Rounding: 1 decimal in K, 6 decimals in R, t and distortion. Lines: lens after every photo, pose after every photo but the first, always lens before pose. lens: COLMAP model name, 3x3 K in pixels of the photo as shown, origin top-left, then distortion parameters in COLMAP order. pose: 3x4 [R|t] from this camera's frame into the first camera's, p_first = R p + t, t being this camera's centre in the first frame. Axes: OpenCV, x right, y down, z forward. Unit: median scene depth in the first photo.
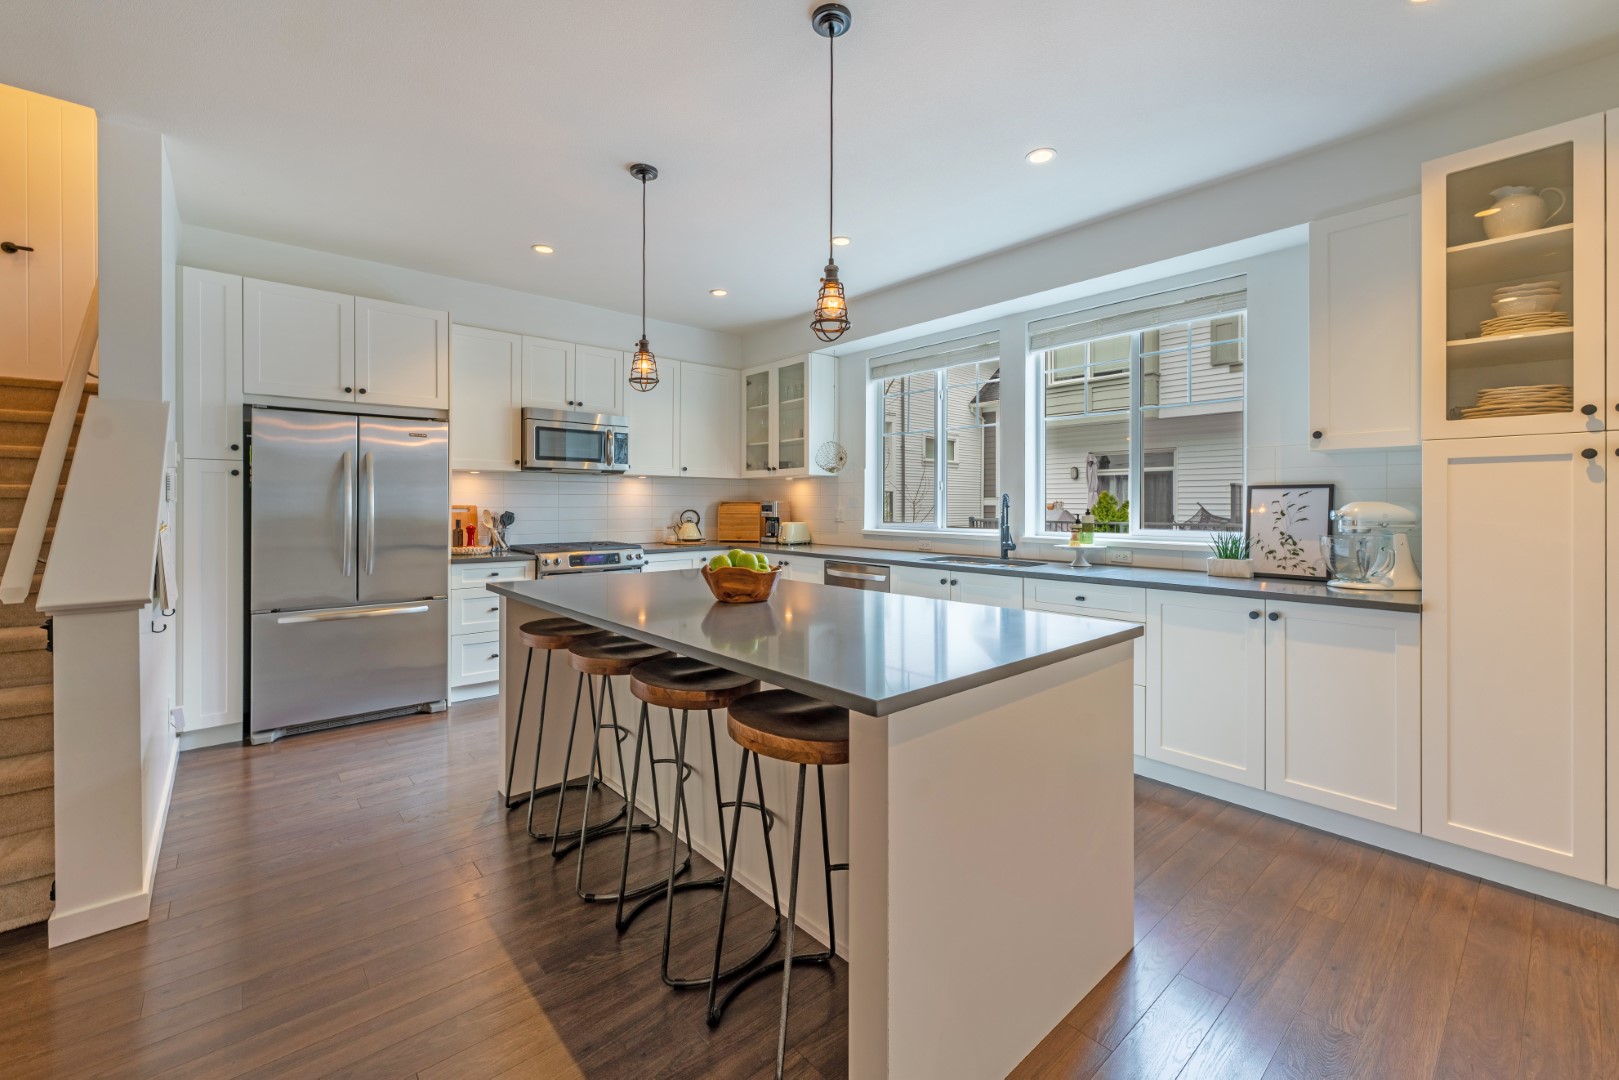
lens RADIAL K [[648.7, 0, 822.2], [0, 648.7, 513.7], [0, 0, 1]] dist [0.003539, -0.000731]
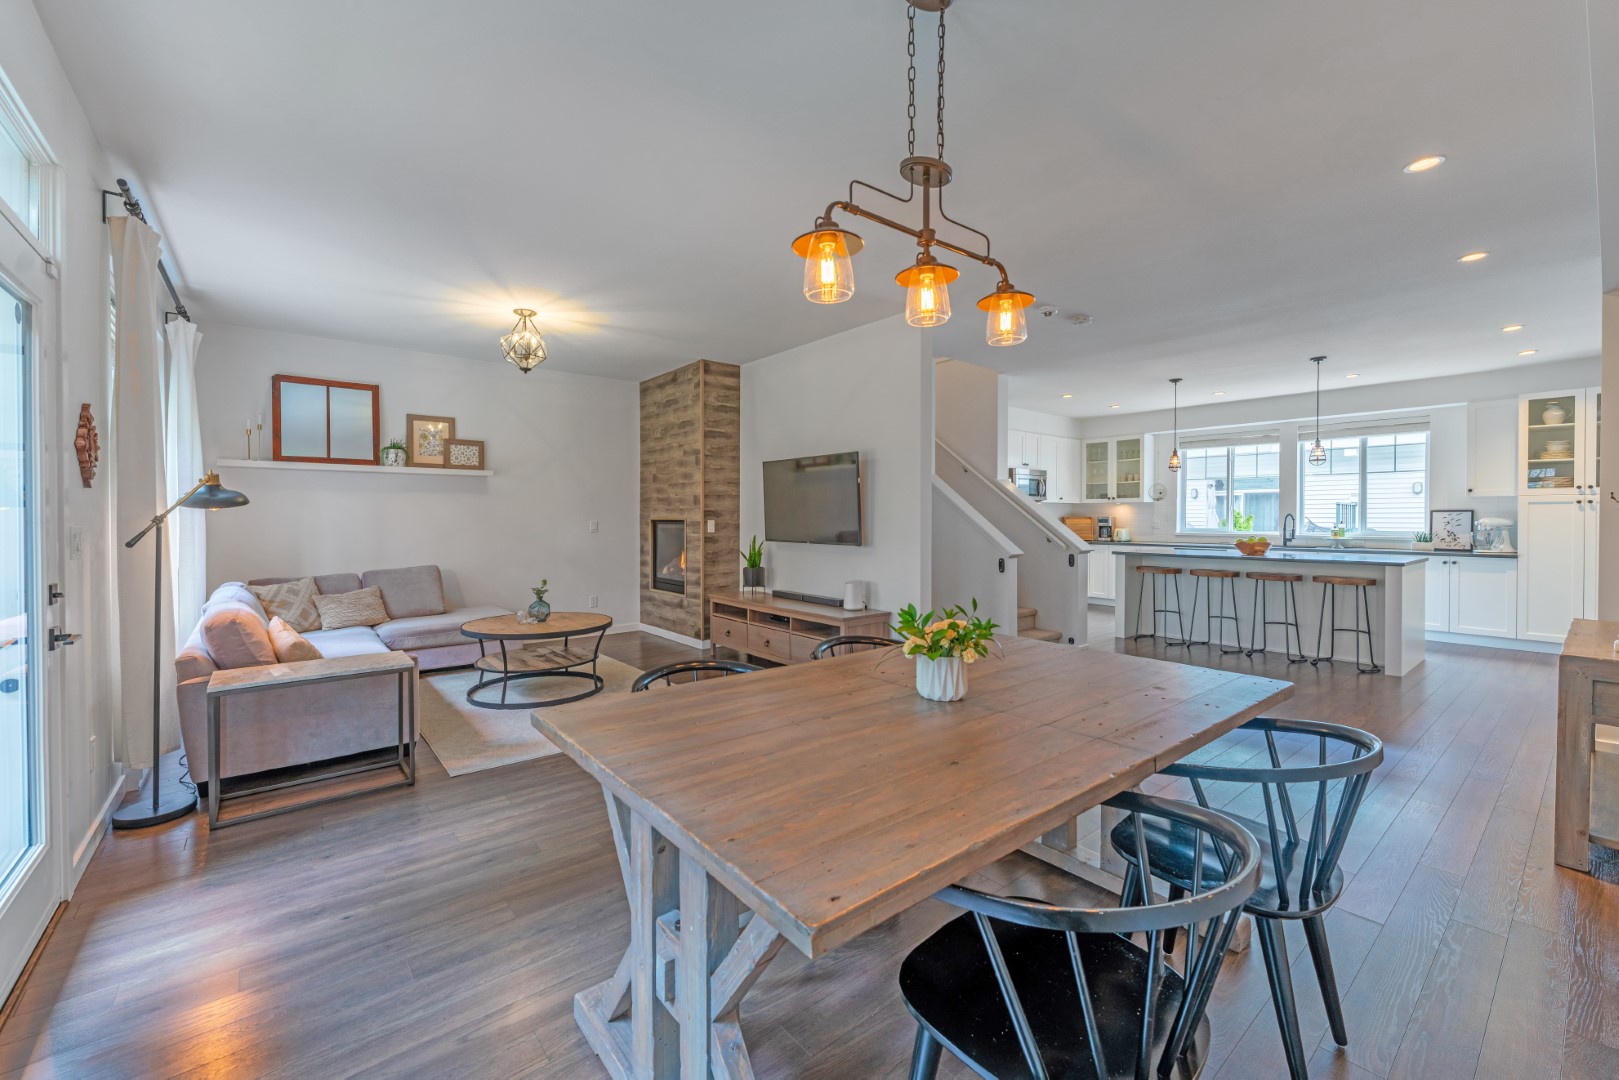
lens RADIAL K [[648.7, 0, 808.6], [0, 648.7, 535.0], [0, 0, 1]] dist [0.003539, -0.000731]
pose [[0.999136, 0.001018, -0.041538, -1.681768], [-0.000521, 0.999928, 0.011982, 0.019676], [0.041547, -0.011950, 0.999065, -1.608851]]
